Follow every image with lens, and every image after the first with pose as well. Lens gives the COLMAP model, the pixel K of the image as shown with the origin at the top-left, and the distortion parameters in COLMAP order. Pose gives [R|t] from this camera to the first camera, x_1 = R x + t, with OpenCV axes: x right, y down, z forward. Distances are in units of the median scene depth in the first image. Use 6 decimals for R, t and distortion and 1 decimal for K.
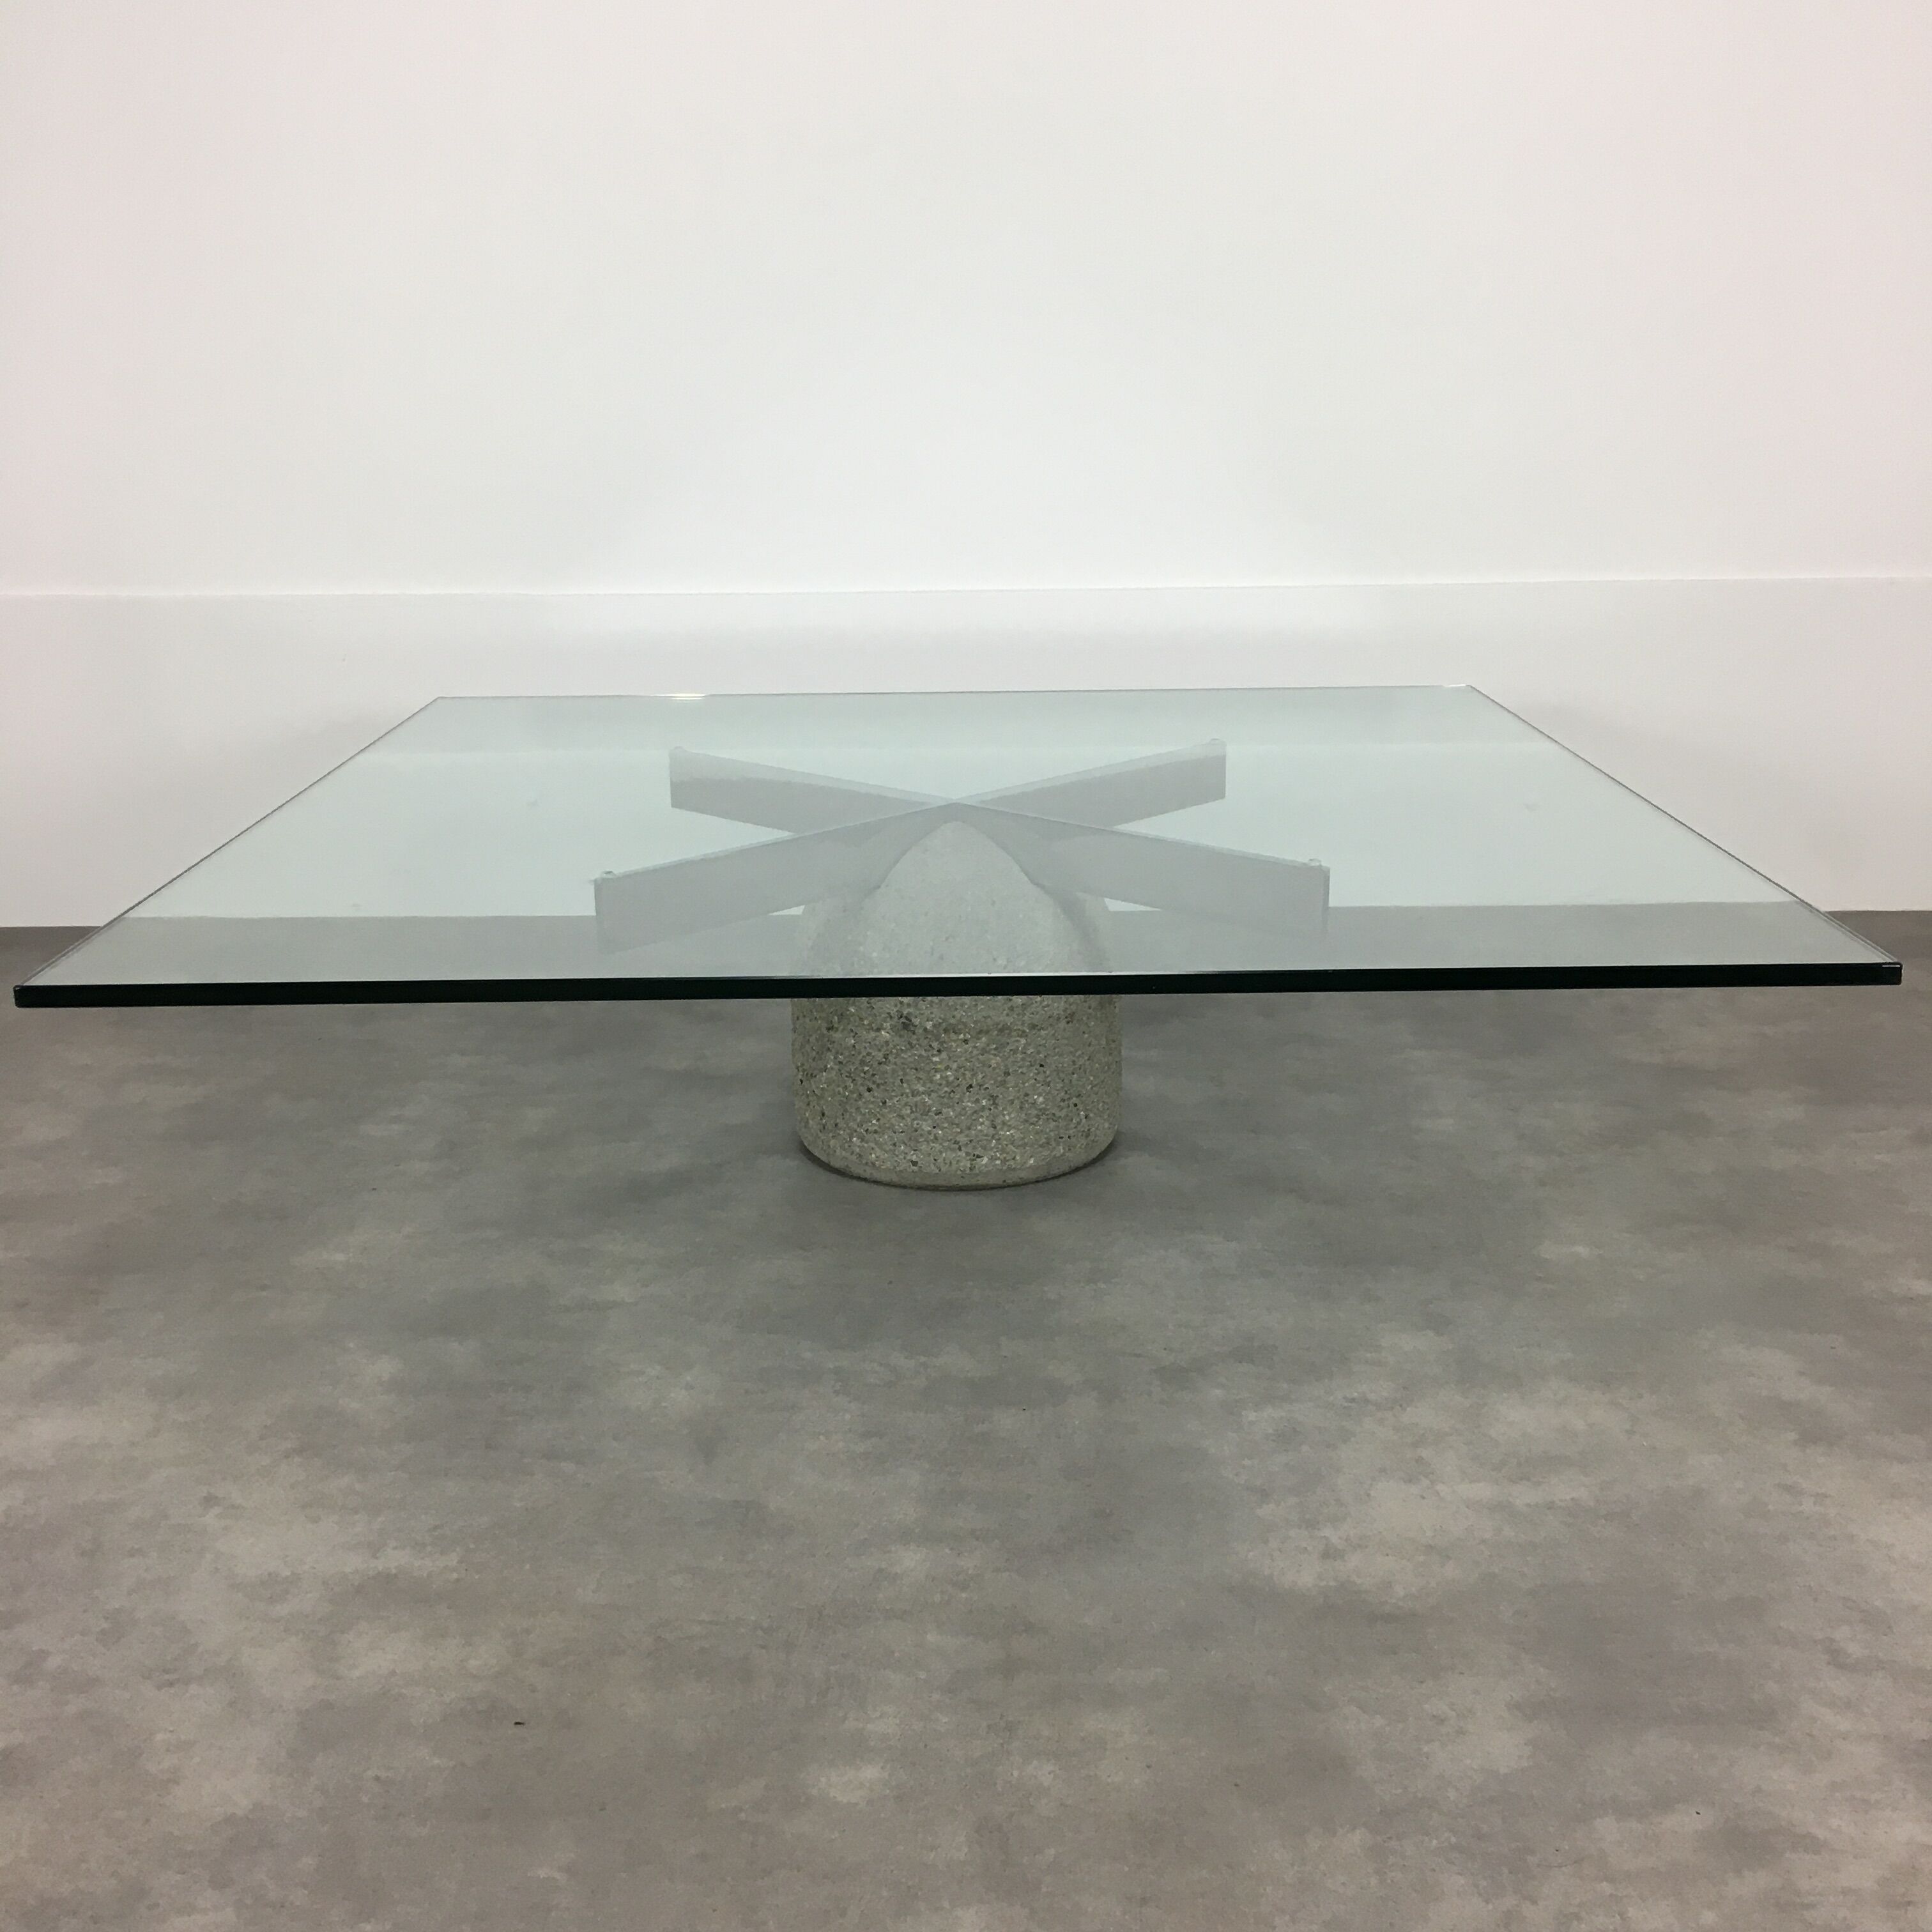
lens RADIAL K [[2243.3, 0, 967.9], [0, 2243.3, 965.5], [0, 0, 1]] dist [0.005597, 0.000000]
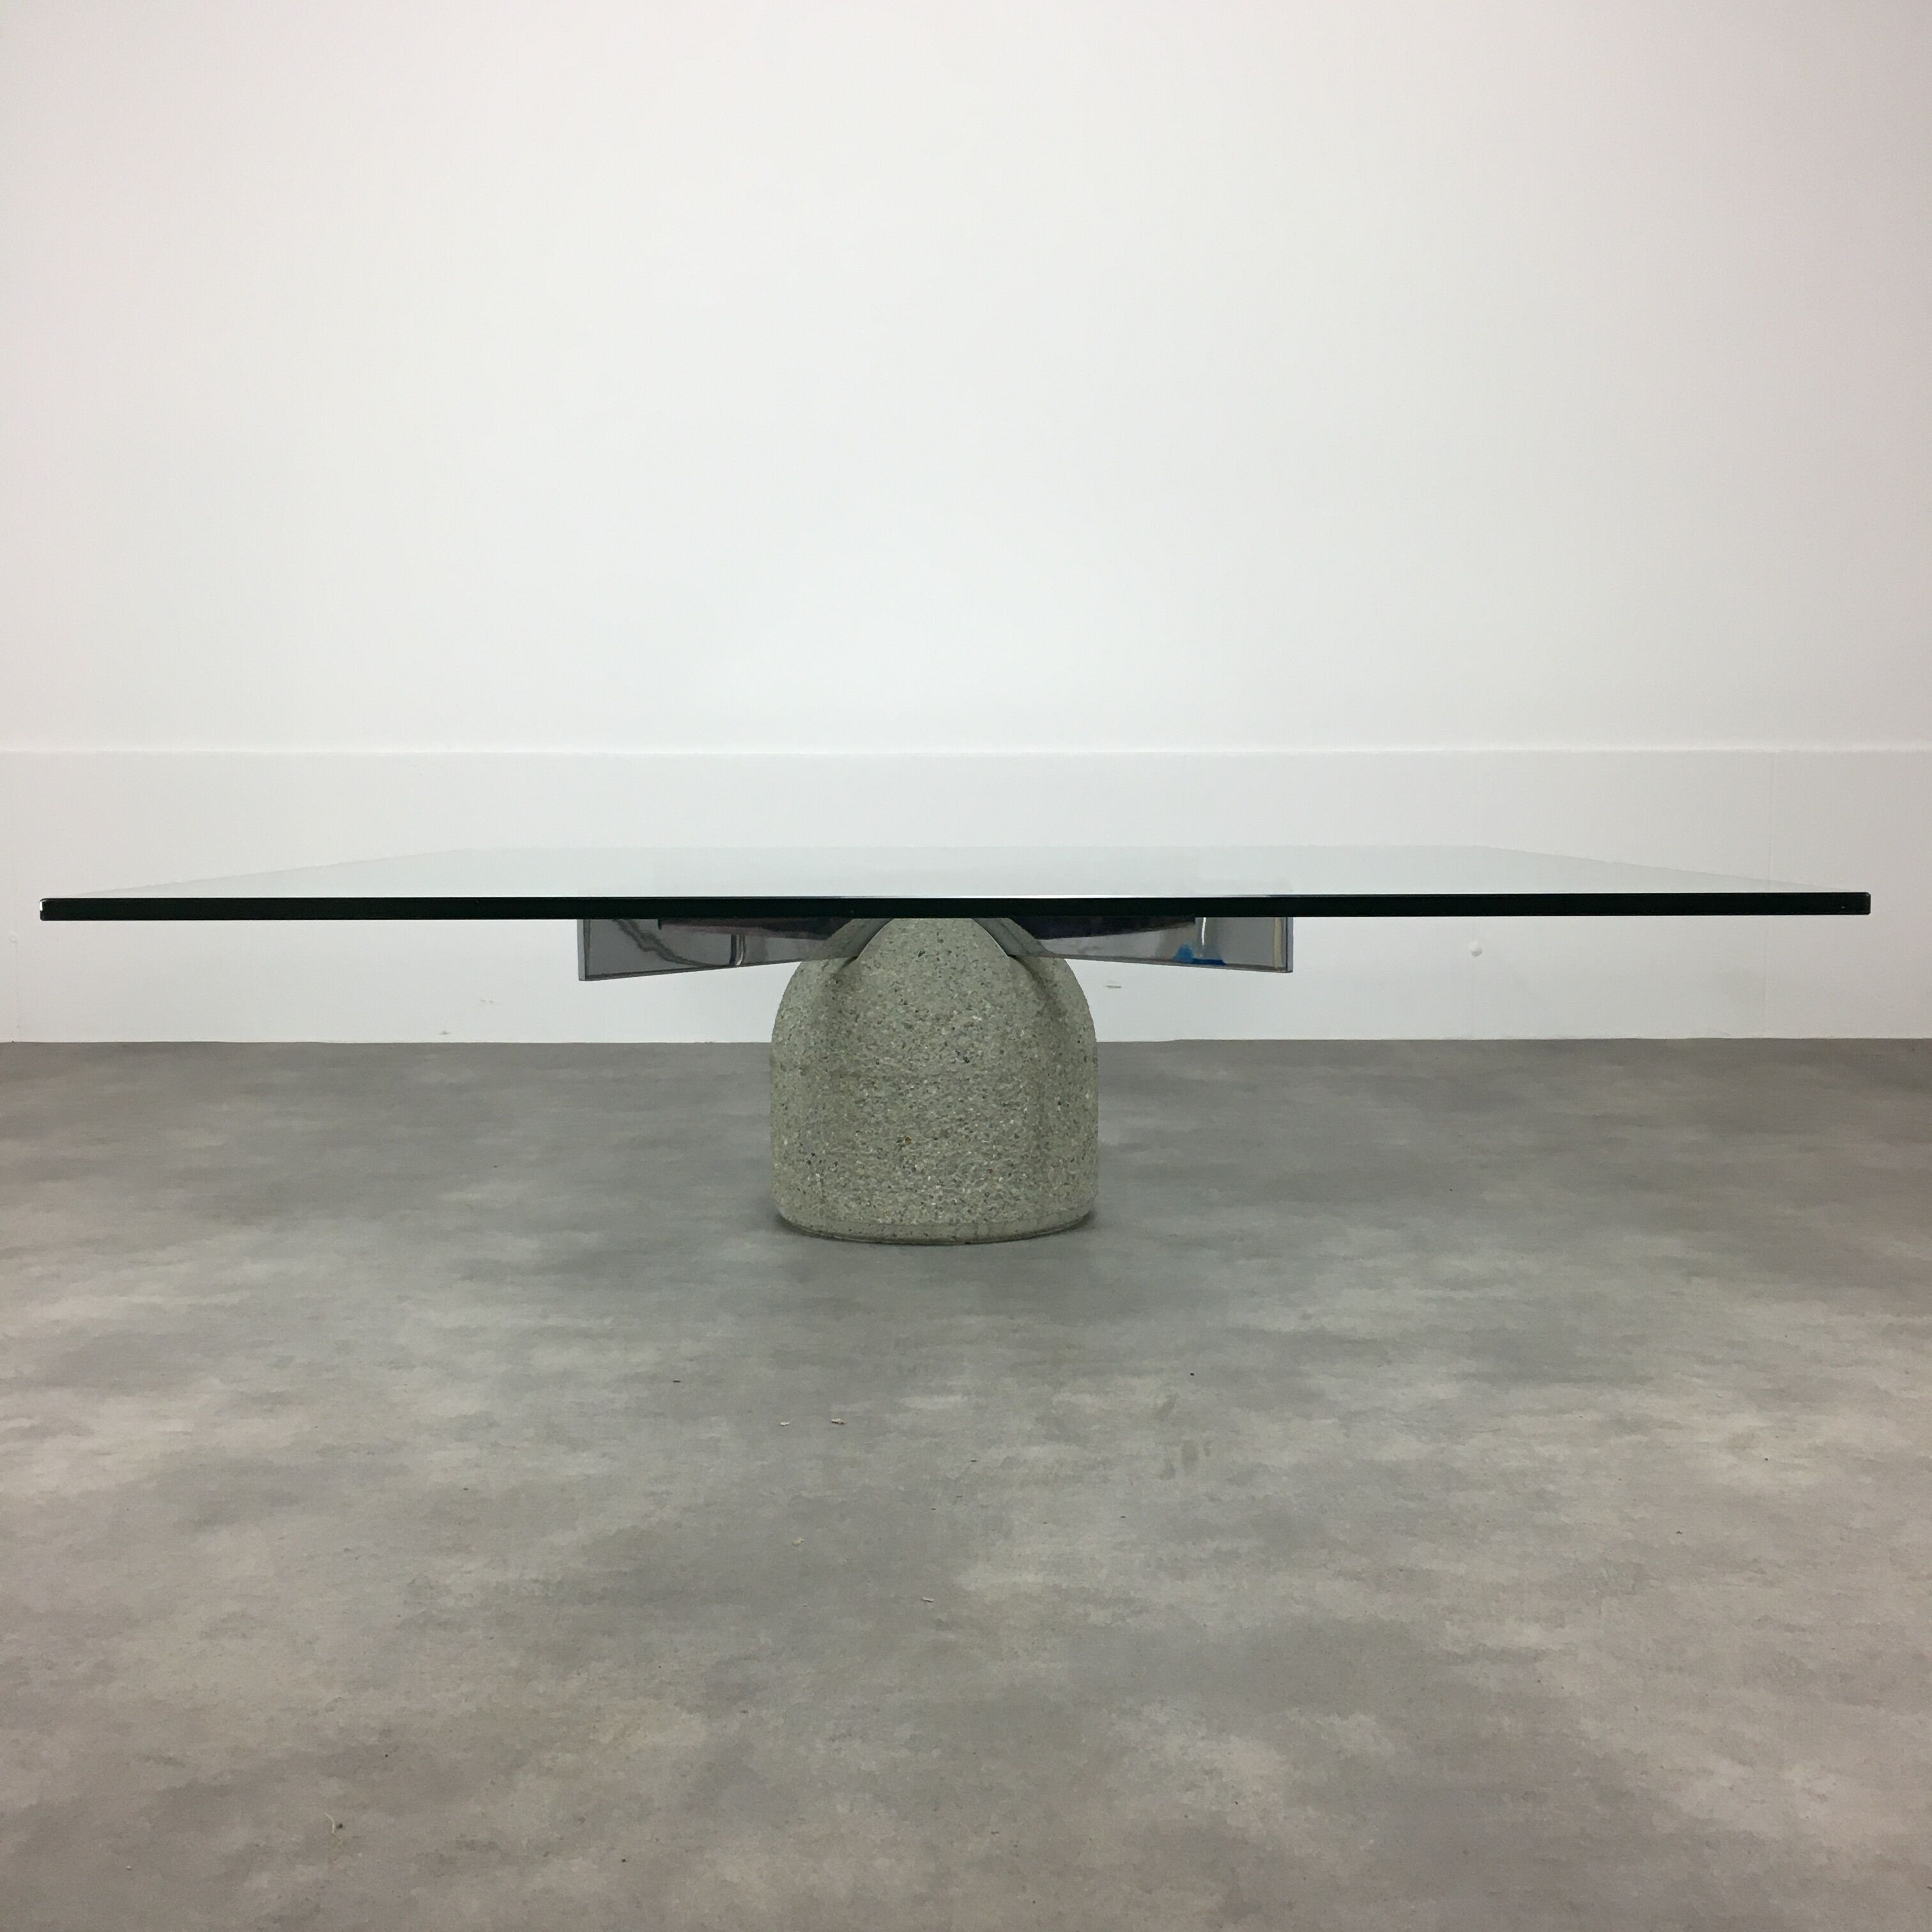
lens RADIAL K [[2243.3, 0, 970.6], [0, 2243.3, 968.4], [0, 0, 1]] dist [0.005597, 0.000000]
pose [[0.999907, 0.007555, 0.011364, -0.041765], [-0.005546, 0.985876, -0.167386, 0.274476], [-0.012468, 0.167308, 0.985826, -0.262899]]
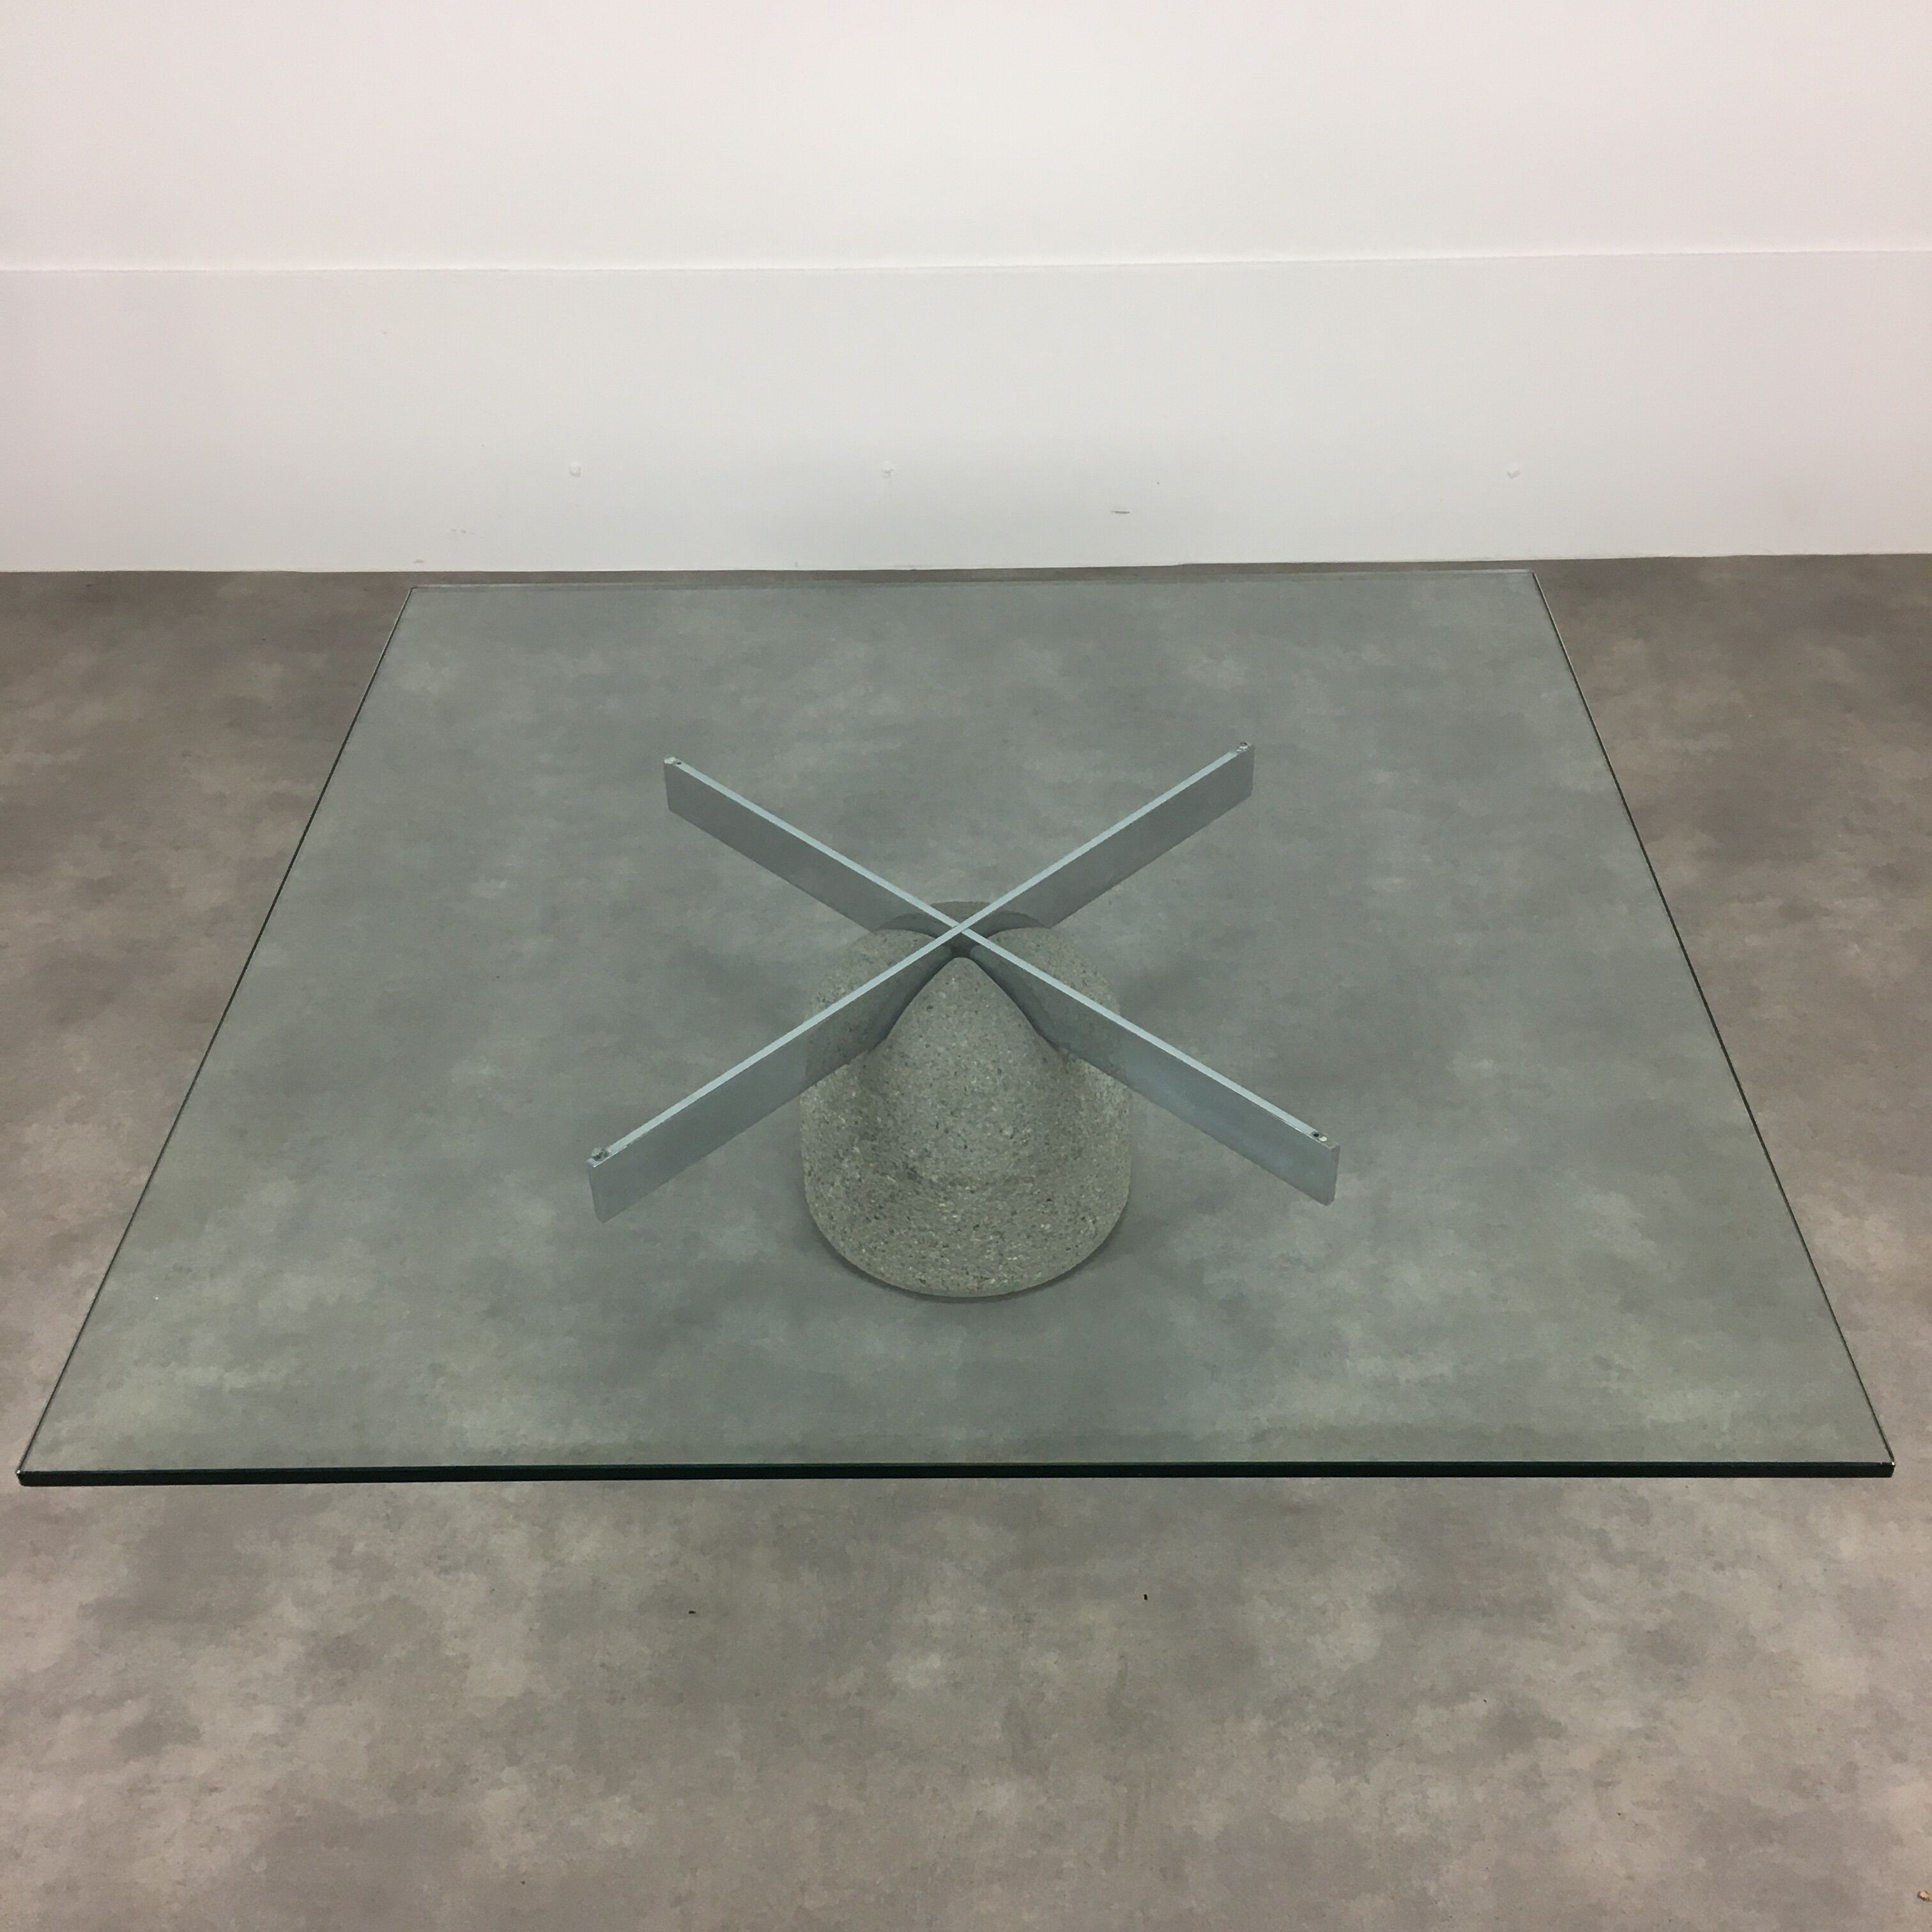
lens RADIAL K [[2243.3, 0, 968.0], [0, 2243.3, 973.1], [0, 0, 1]] dist [0.005597, 0.000000]
pose [[0.999999, -0.001655, -0.000073, -0.016835], [0.001553, 0.921235, 0.389004, -0.528832], [-0.000576, -0.389004, 0.921236, -0.158520]]
